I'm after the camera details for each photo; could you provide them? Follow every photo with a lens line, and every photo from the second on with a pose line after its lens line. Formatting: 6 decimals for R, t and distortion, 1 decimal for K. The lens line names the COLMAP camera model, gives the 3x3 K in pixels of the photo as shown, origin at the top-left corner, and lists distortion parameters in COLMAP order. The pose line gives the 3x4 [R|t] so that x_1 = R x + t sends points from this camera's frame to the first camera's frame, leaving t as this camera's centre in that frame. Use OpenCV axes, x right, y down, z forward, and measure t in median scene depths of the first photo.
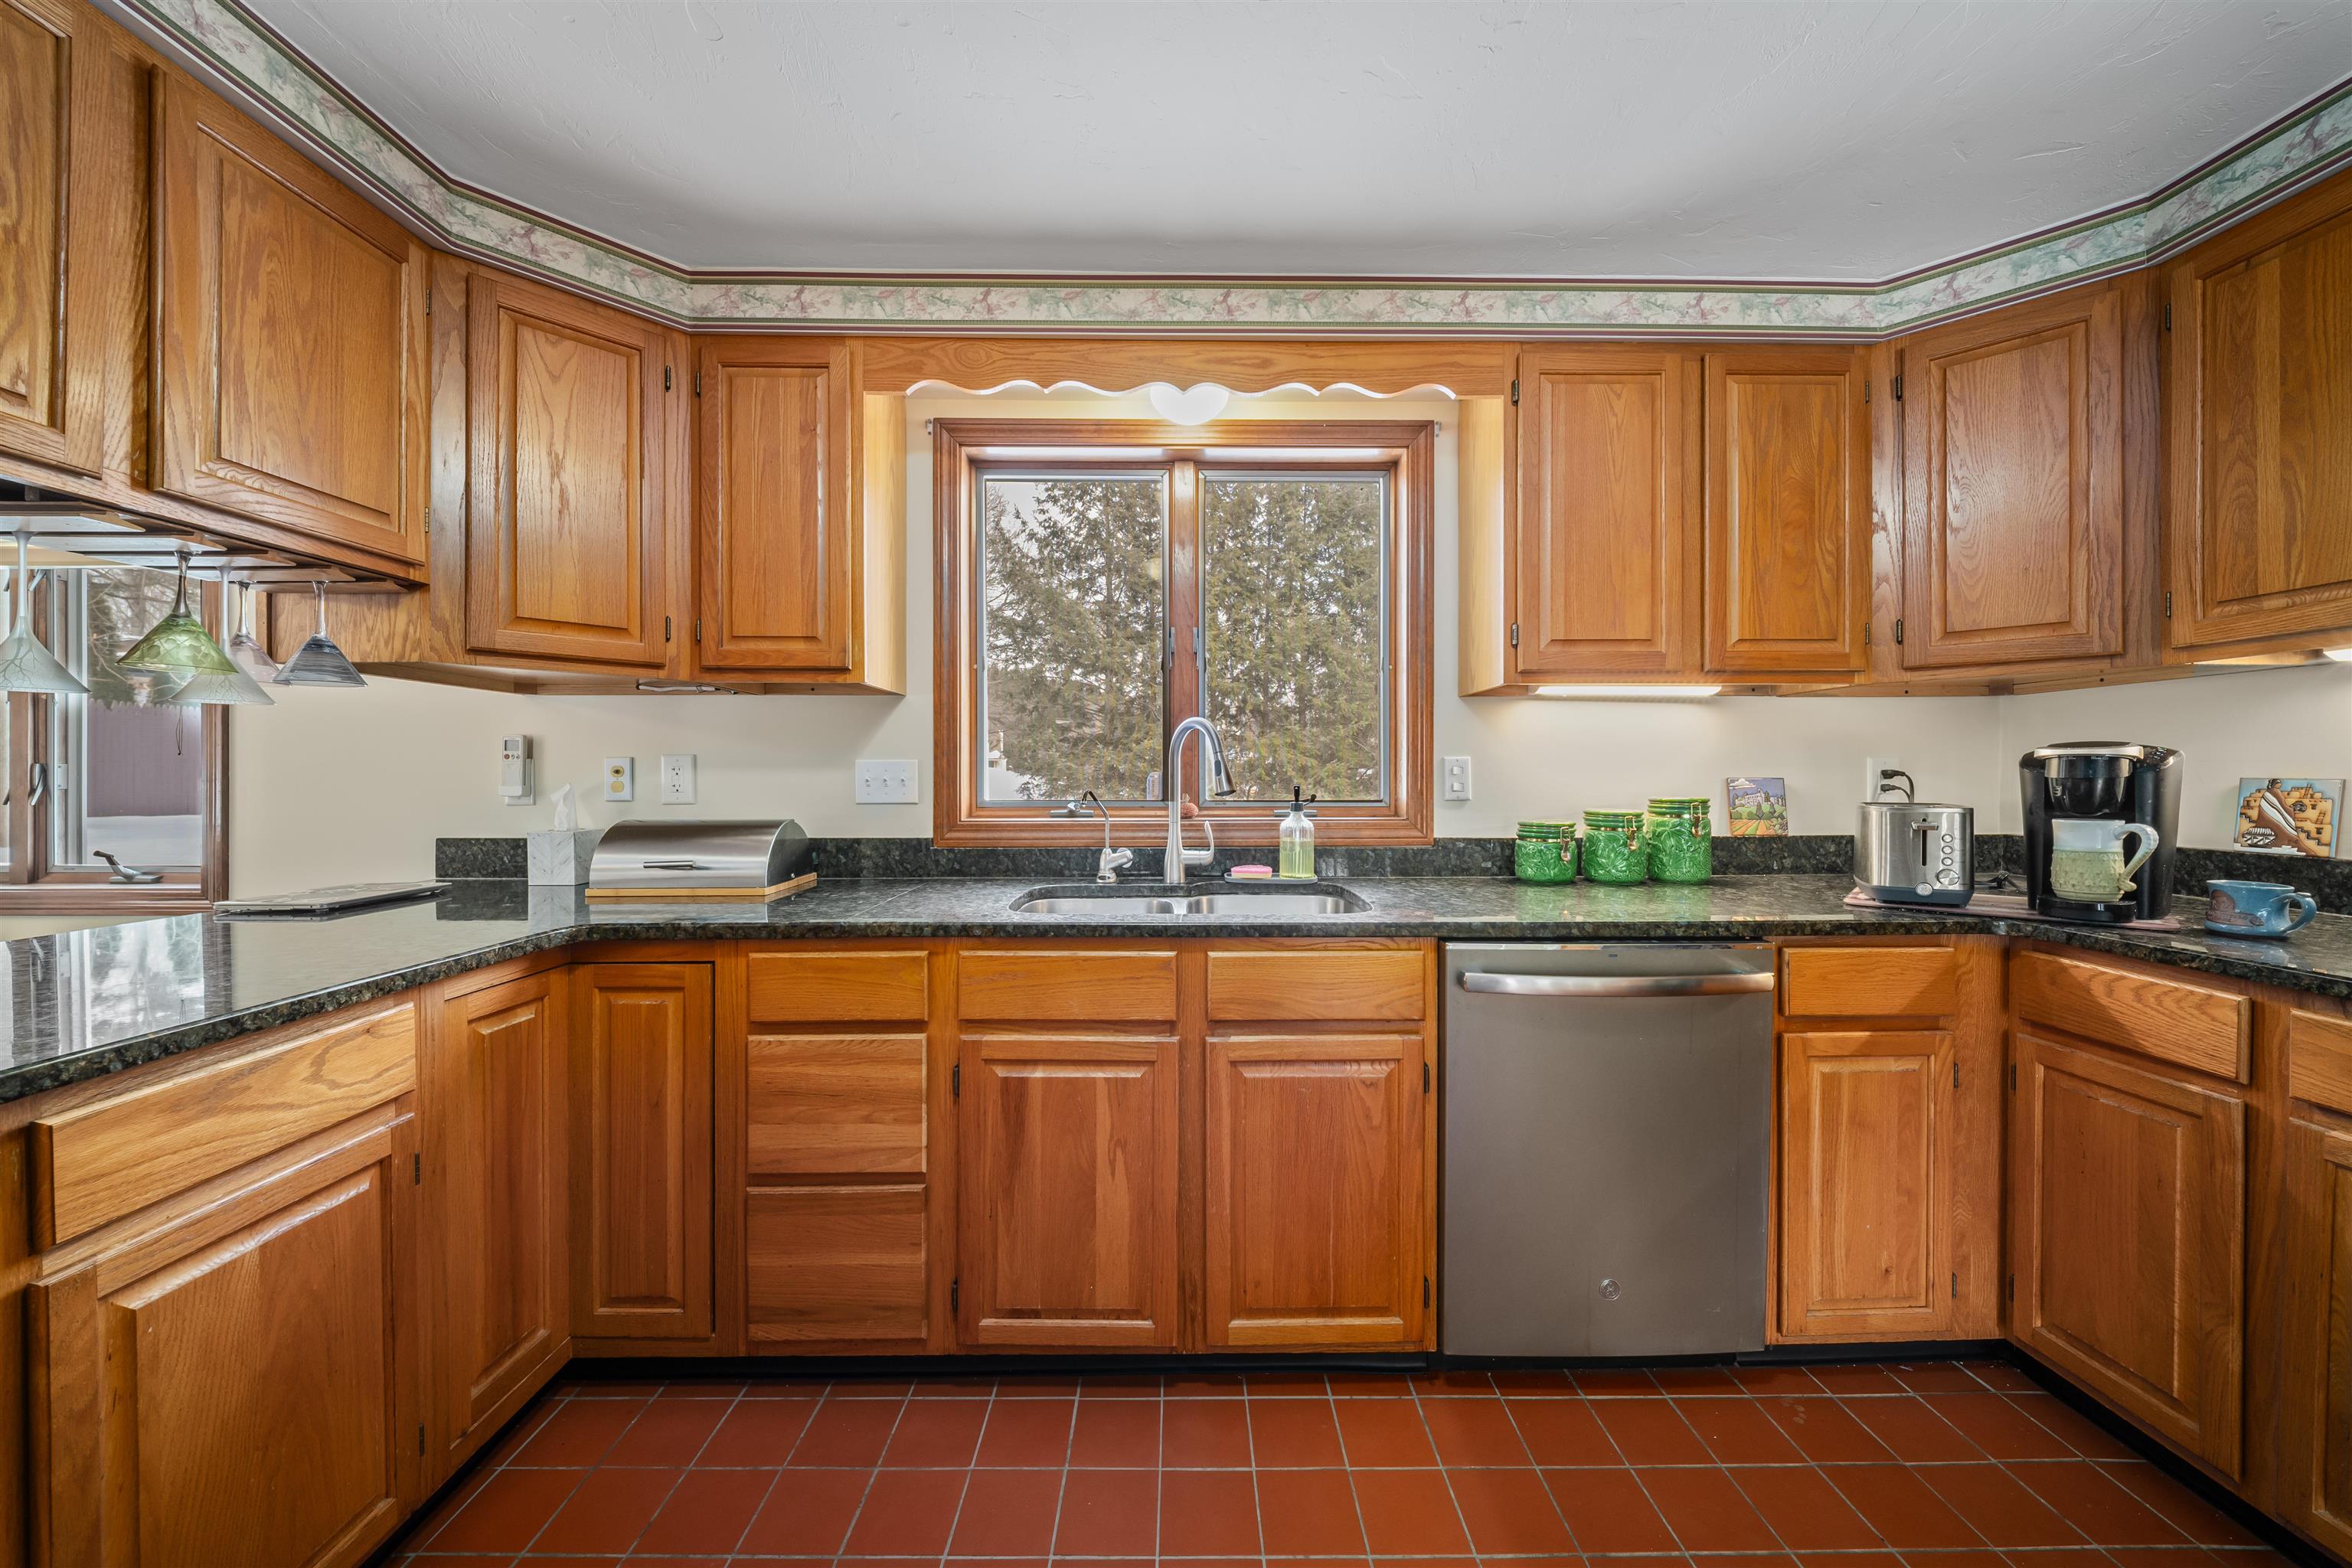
lens RADIAL K [[826.7, 0, 1175.8], [0, 826.7, 779.3], [0, 0, 1]] dist [0.000926, -0.003907]
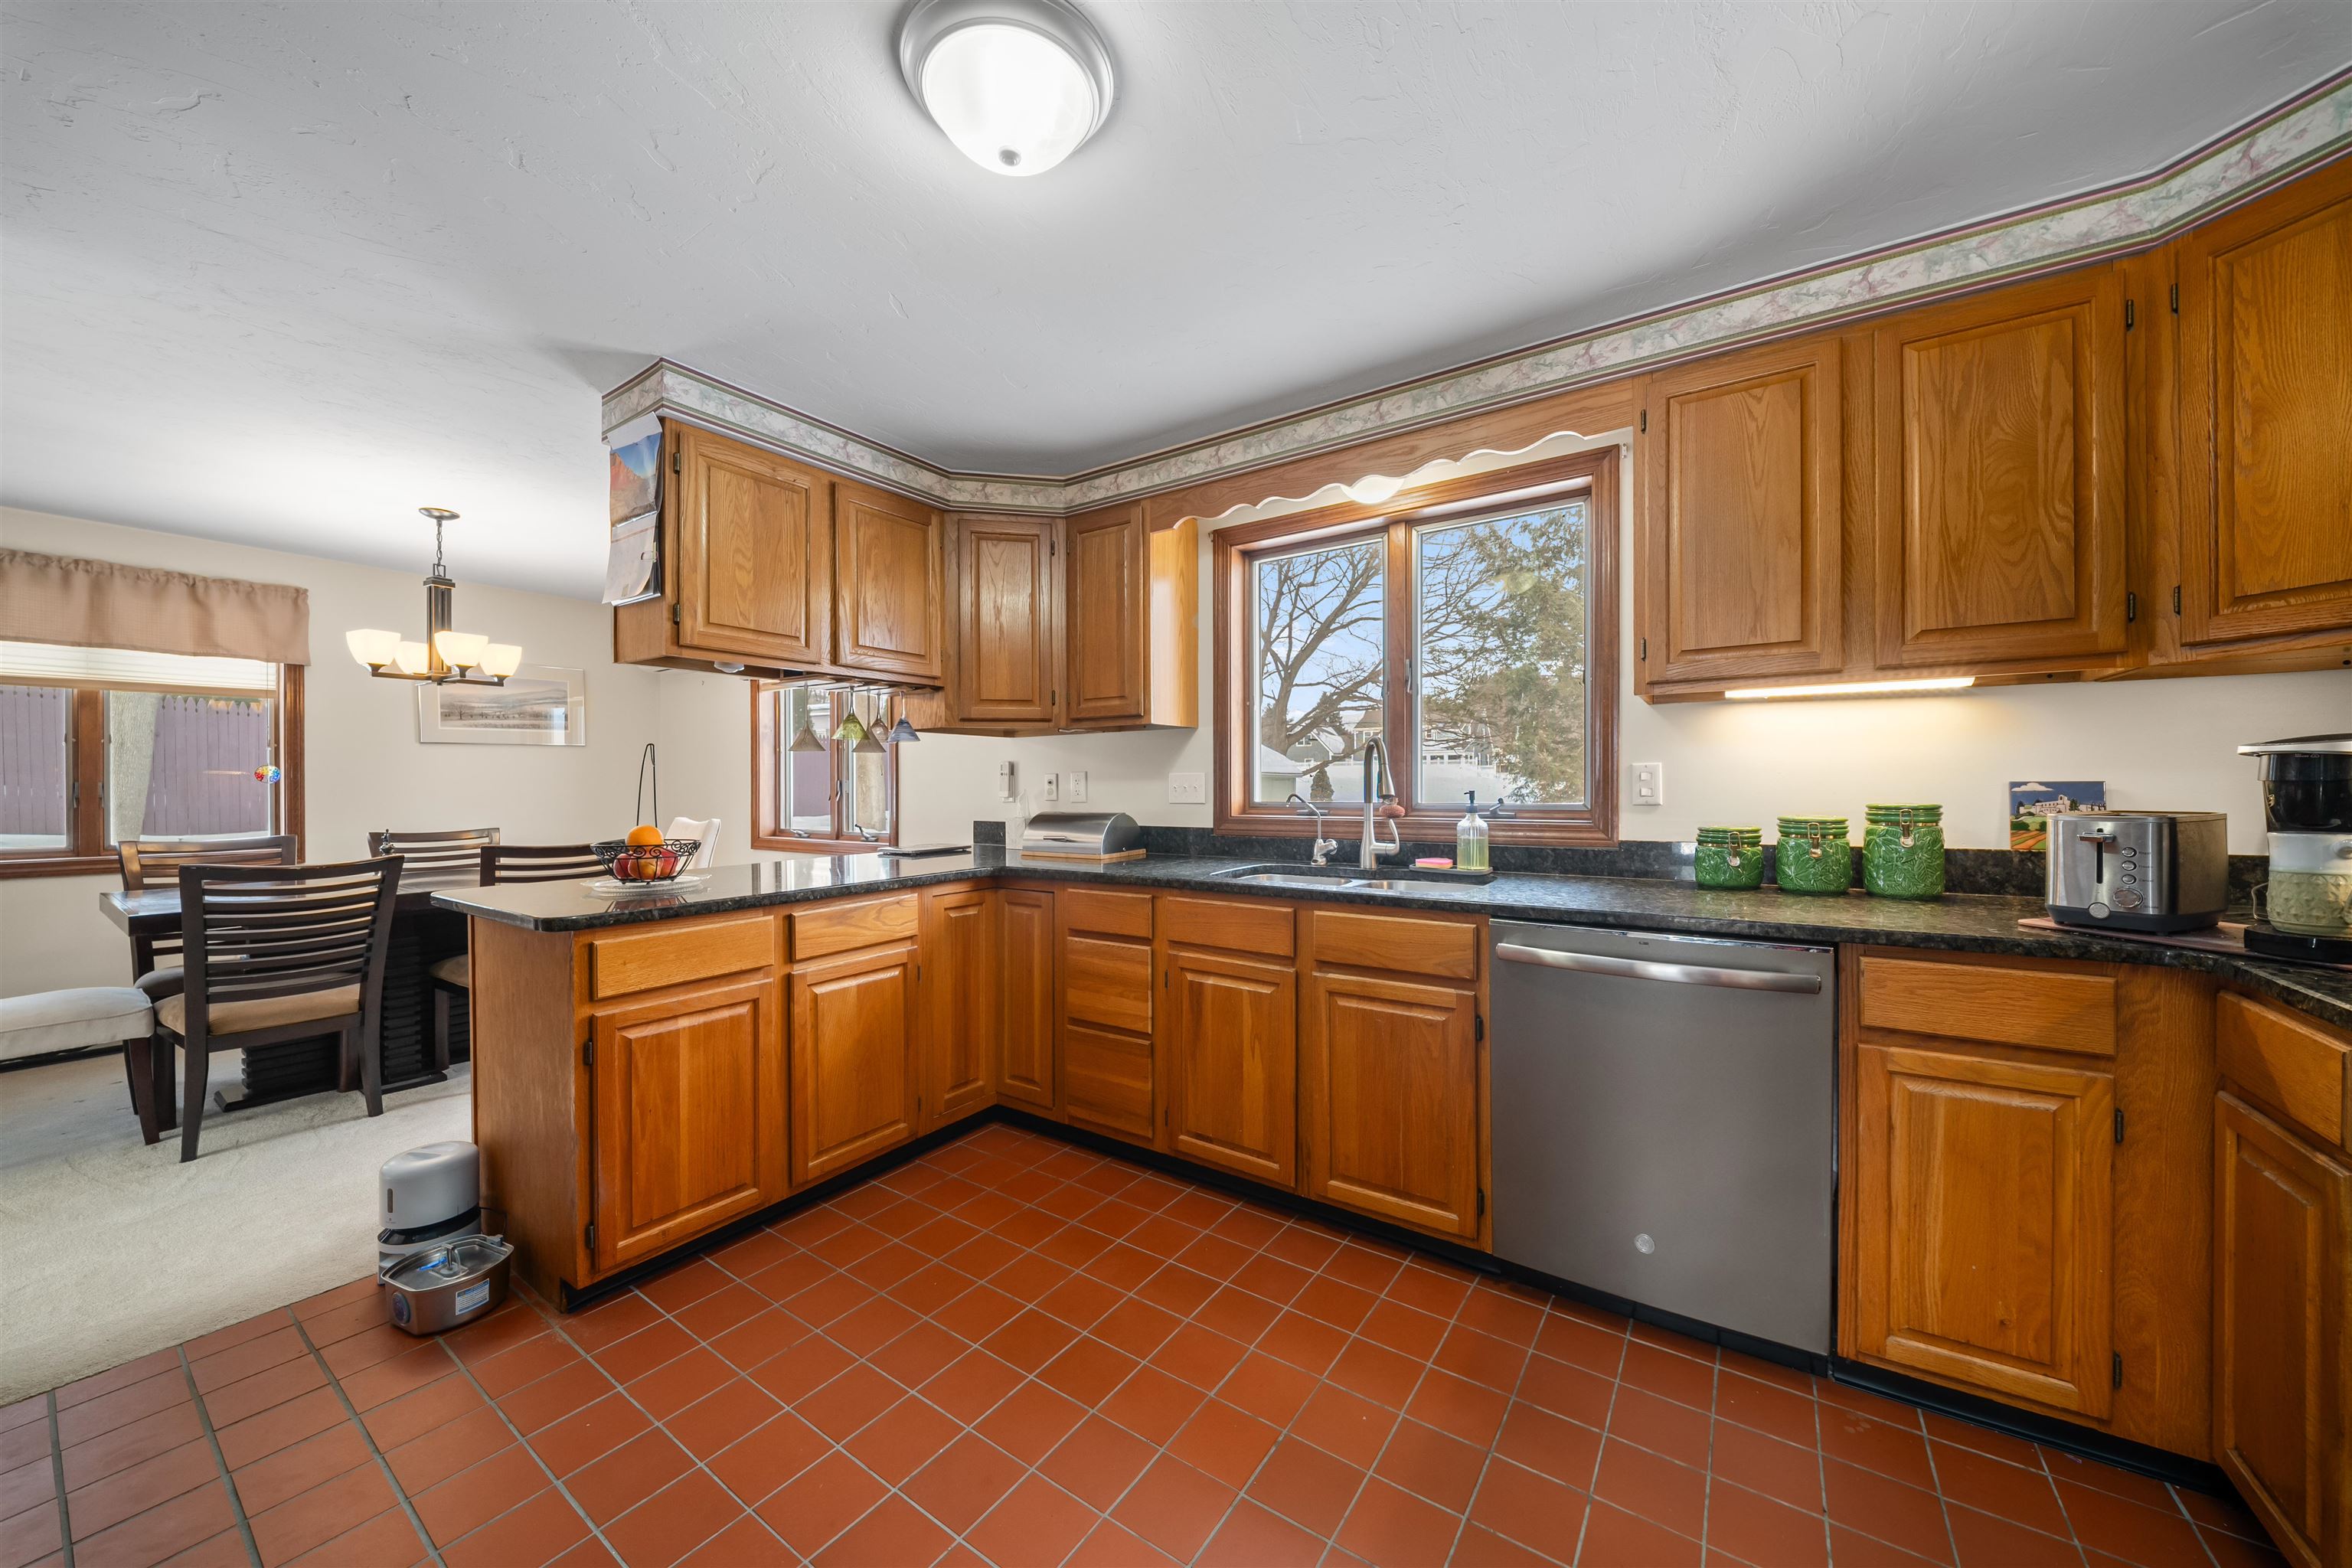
lens RADIAL K [[826.7, 0, 1160.6], [0, 826.7, 784.7], [0, 0, 1]] dist [0.000926, -0.003907]
pose [[0.812866, -0.004746, -0.582432, 0.564099], [0.004642, 0.999988, -0.001669, -0.001165], [0.582432, -0.001347, 0.812878, -0.246851]]
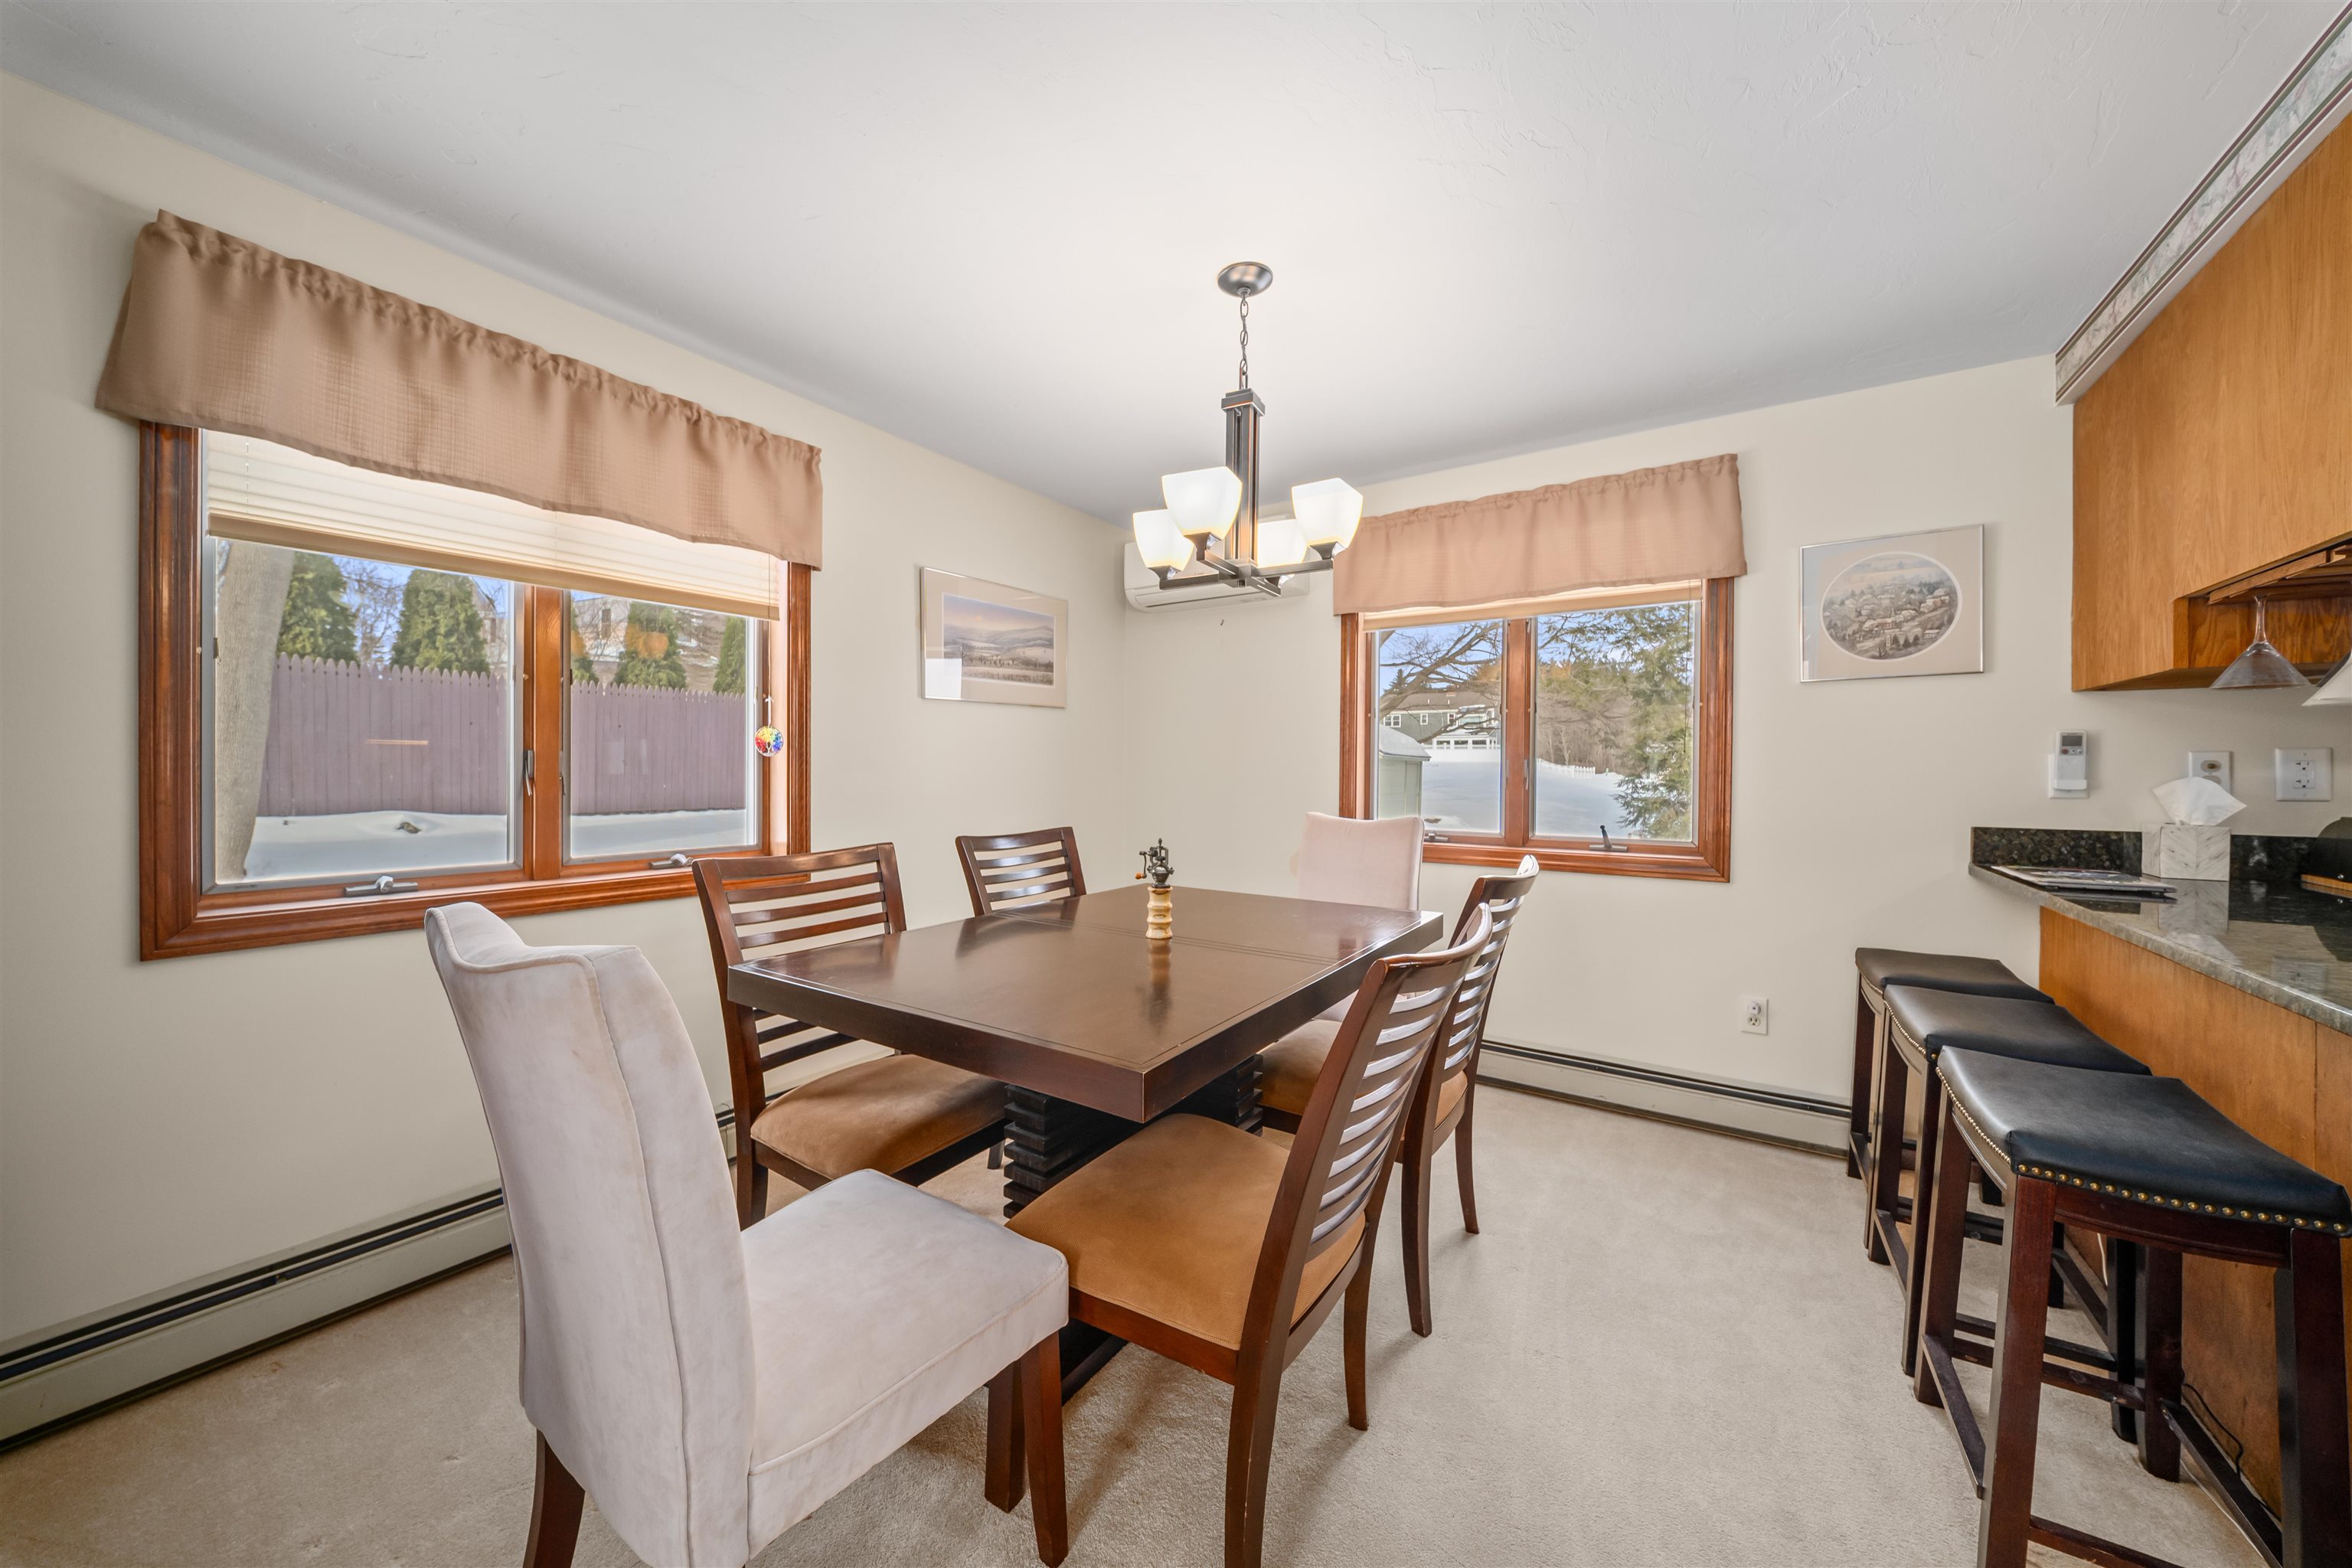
lens RADIAL K [[826.7, 0, 1162.2], [0, 826.7, 772.5], [0, 0, 1]] dist [0.000926, -0.003907]
pose [[0.822817, 0.006210, -0.568272, -1.442977], [-0.004476, 0.999980, 0.004446, -0.000980], [0.568289, -0.001115, 0.822828, -0.630740]]
